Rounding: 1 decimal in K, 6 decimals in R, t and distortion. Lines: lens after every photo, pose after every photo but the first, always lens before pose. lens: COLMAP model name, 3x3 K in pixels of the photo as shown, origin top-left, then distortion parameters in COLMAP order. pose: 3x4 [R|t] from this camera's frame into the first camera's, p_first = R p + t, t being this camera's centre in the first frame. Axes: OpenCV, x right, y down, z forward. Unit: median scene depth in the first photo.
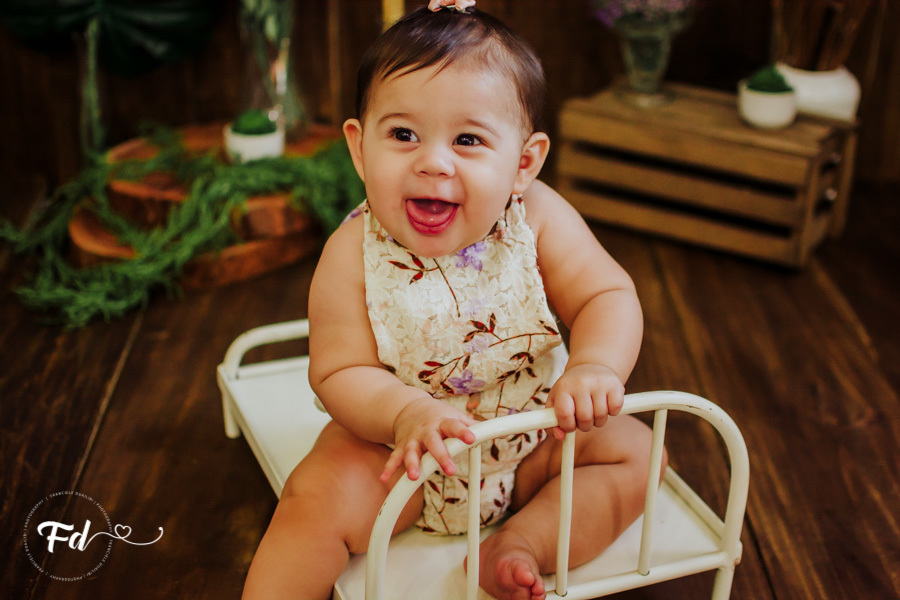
lens RADIAL K [[1367.0, 0, 450.0], [0, 1367.0, 300.0], [0, 0, 1]] dist [-0.138863, -0.086079]
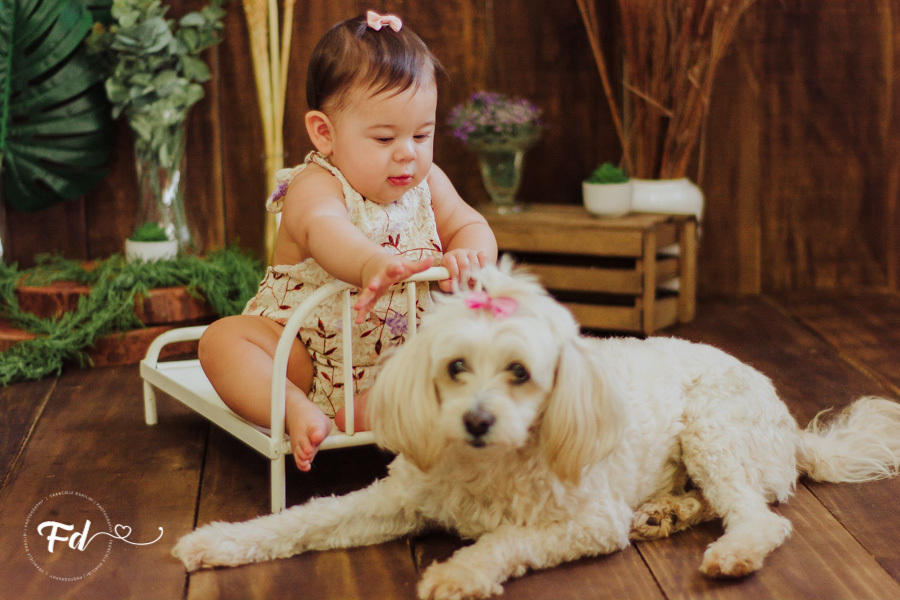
lens RADIAL K [[2002.8, 0, 467.6], [0, 2002.8, 297.8], [0, 0, 1]] dist [0.025458, -0.260032]
pose [[0.997204, -0.037678, 0.064537, 0.006287], [0.053765, 0.961527, -0.269398, 0.390936], [-0.051904, 0.272115, 0.960864, -0.596953]]
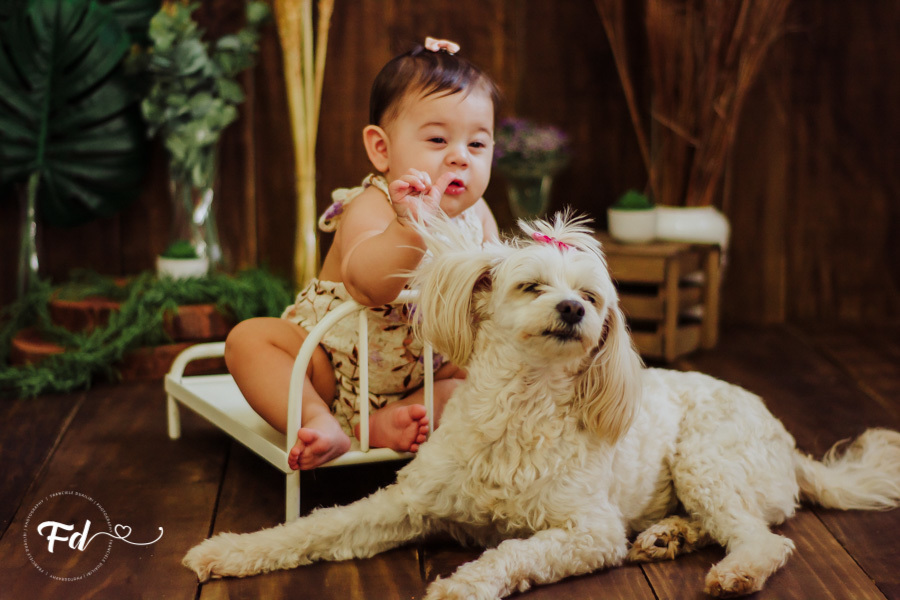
lens RADIAL K [[2002.8, 0, 467.6], [0, 2002.8, 297.8], [0, 0, 1]] dist [0.025458, -0.260032]
pose [[0.999029, -0.017253, 0.040541, 0.025522], [0.028046, 0.958662, -0.283163, 0.401265], [-0.033980, 0.284025, 0.958215, -0.619215]]
